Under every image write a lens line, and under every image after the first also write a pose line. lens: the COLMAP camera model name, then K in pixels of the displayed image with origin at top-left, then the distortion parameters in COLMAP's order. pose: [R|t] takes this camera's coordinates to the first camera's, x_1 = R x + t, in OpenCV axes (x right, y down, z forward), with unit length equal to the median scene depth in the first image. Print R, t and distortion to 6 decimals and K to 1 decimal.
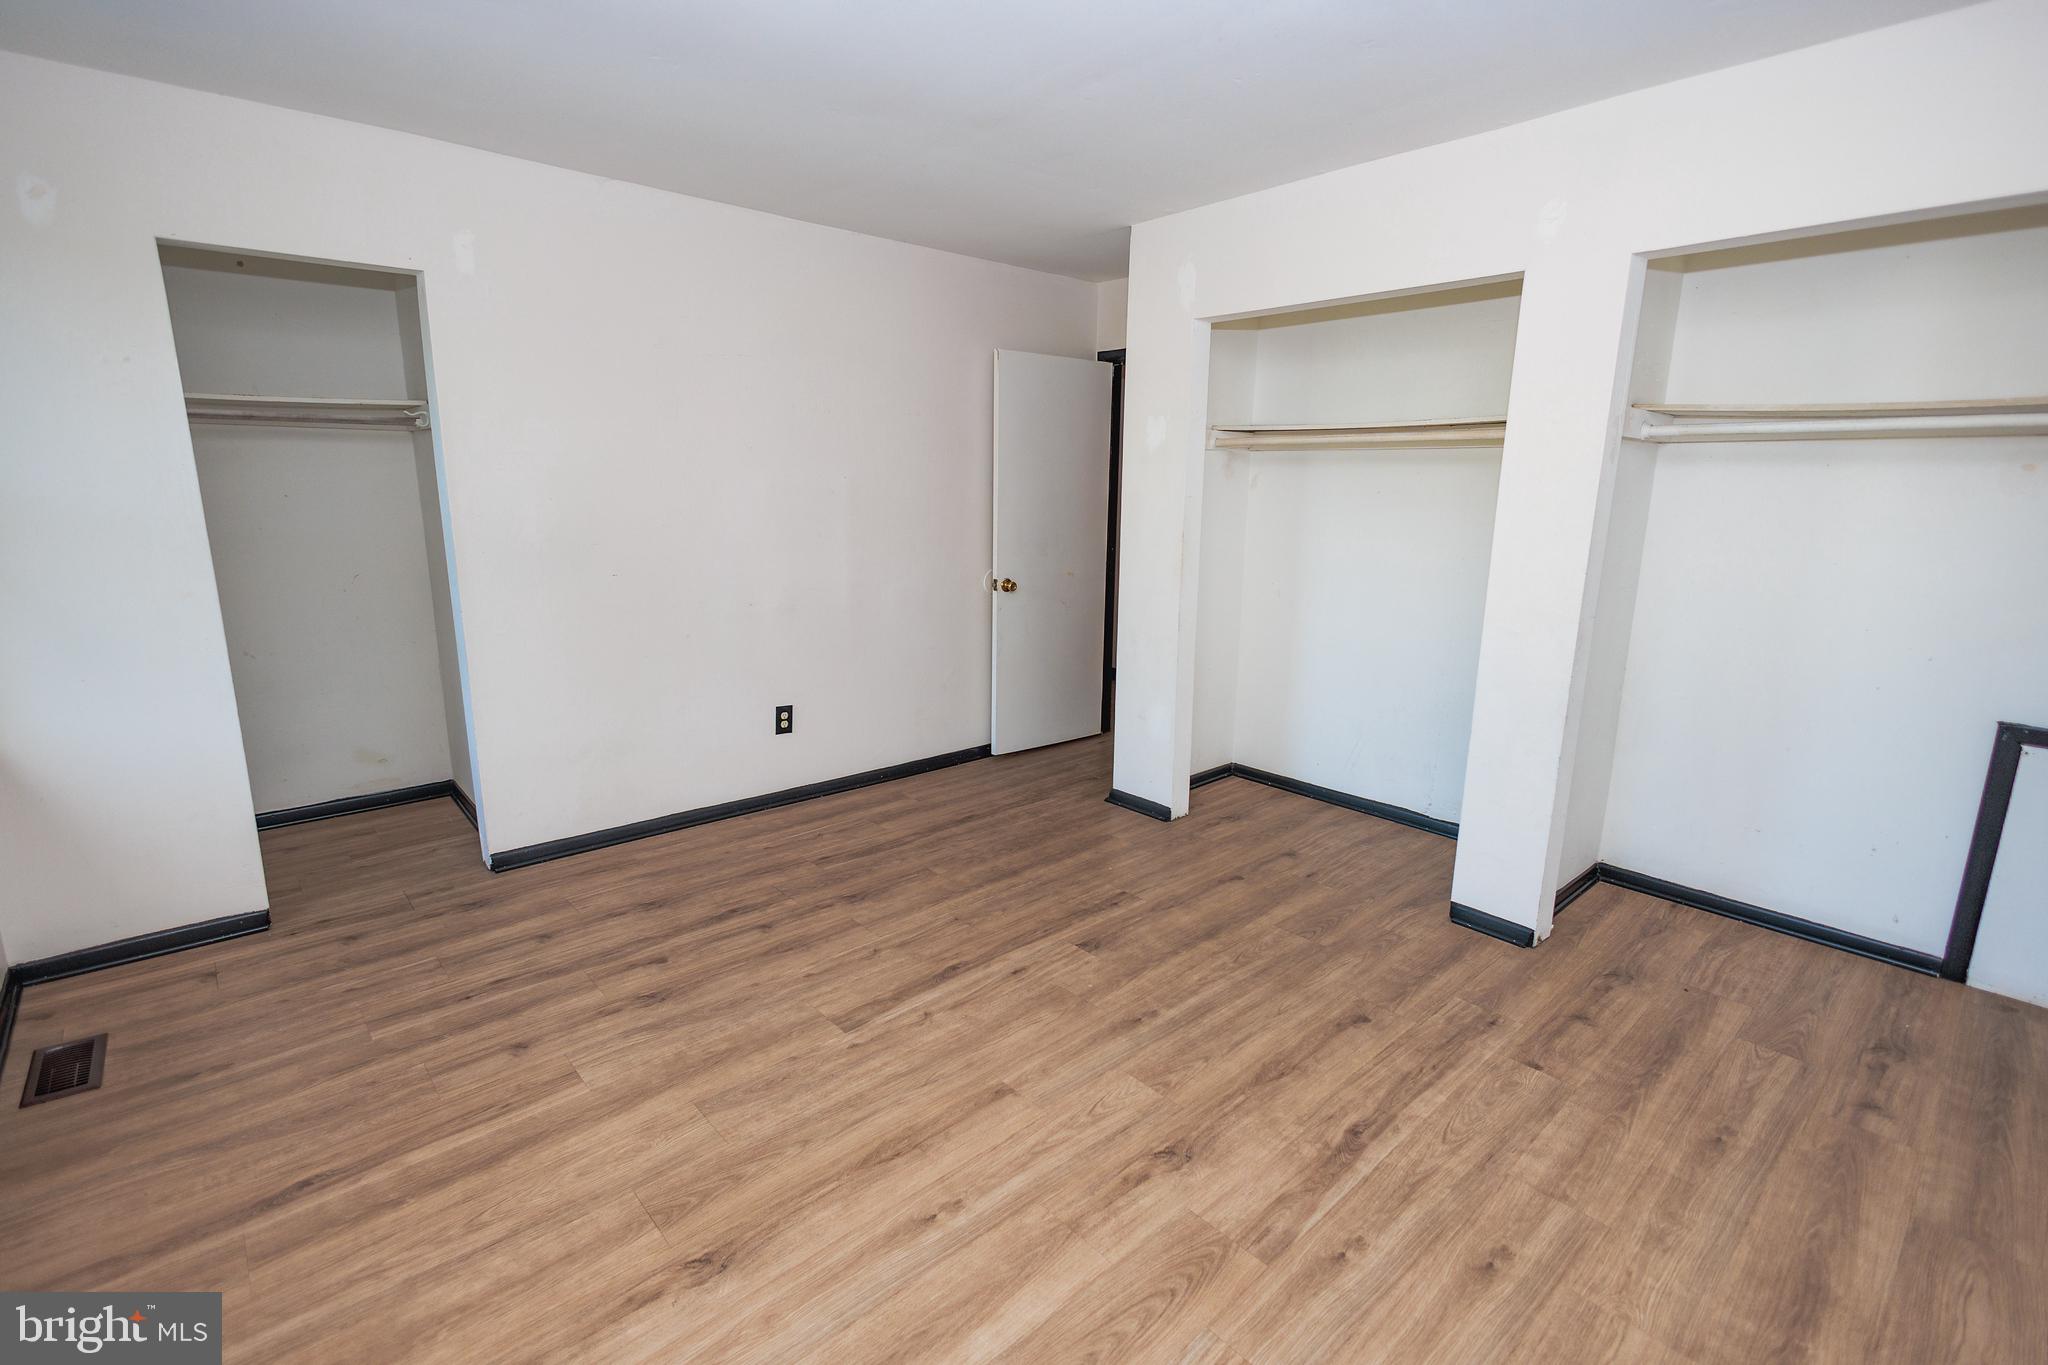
lens RADIAL K [[938.5, 0, 1032.4], [0, 938.5, 683.5], [0, 0, 1]] dist [0.013876, 0.000091]
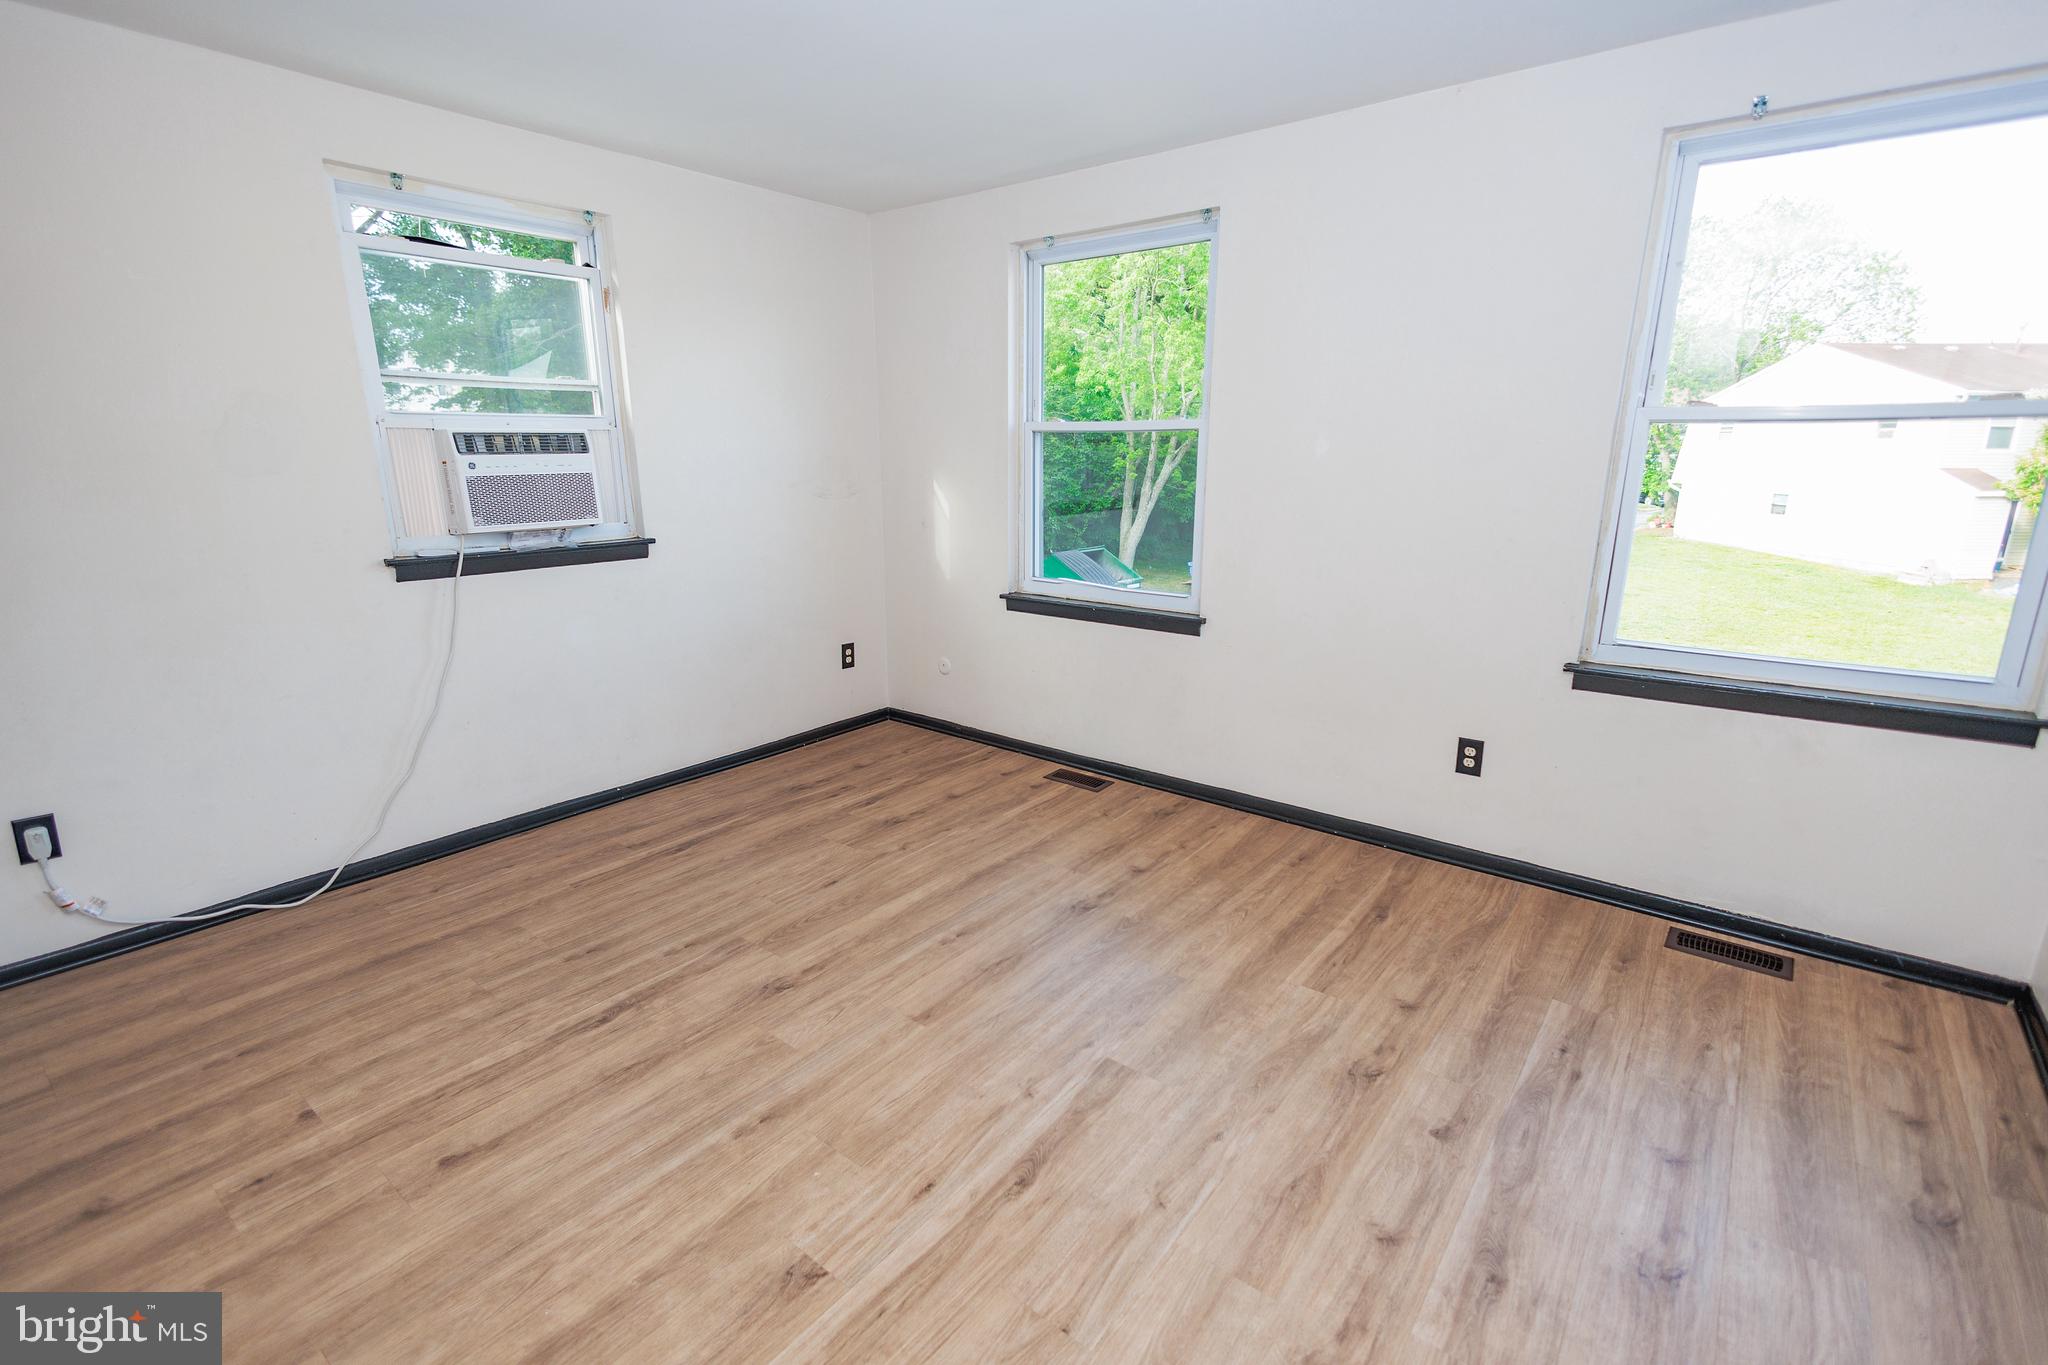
lens RADIAL K [[938.5, 0, 1032.4], [0, 938.5, 683.5], [0, 0, 1]] dist [0.013876, 0.000091]
pose [[-0.986006, 0.032836, -0.163443, 0.007765], [-0.042814, 0.897650, 0.438625, -0.361296], [0.161118, 0.439484, -0.883682, 1.722157]]
